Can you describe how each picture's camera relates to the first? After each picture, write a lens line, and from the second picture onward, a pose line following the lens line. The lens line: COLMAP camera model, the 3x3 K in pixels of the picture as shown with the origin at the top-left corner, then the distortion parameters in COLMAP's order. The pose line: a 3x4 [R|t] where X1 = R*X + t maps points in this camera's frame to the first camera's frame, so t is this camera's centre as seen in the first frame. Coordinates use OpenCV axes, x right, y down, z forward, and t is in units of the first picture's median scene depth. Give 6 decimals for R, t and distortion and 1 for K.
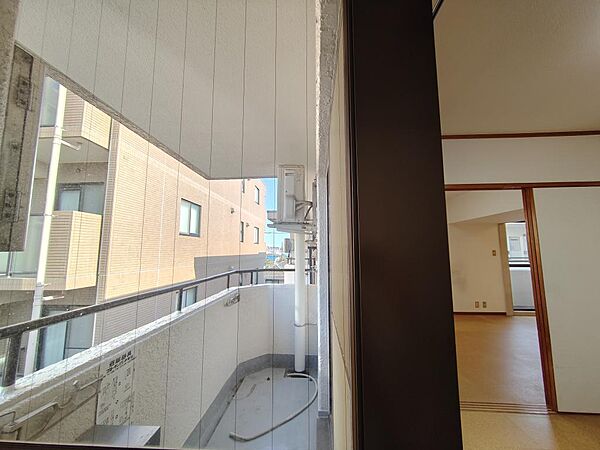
lens RADIAL K [[233.4, 0, 300.0], [0, 233.4, 225.0], [0, 0, 1]] dist [-0.000272, -0.000050]
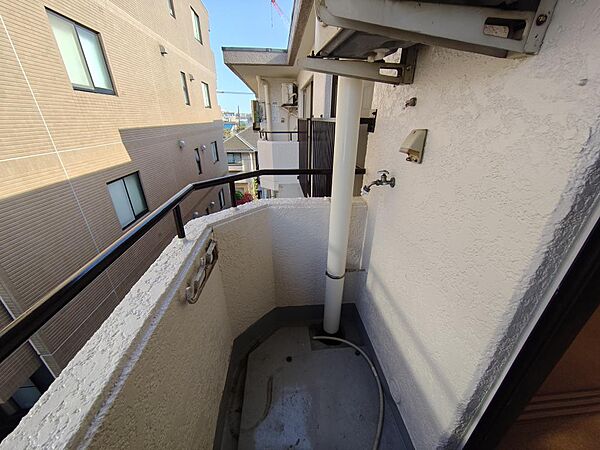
lens RADIAL K [[233.4, 0, 300.0], [0, 233.4, 225.0], [0, 0, 1]] dist [-0.000272, -0.000050]
pose [[0.986780, -0.059735, 0.150655, -0.056592], [-0.026397, 0.857938, 0.513074, 0.016690], [-0.159901, -0.510268, 0.845020, 0.210946]]
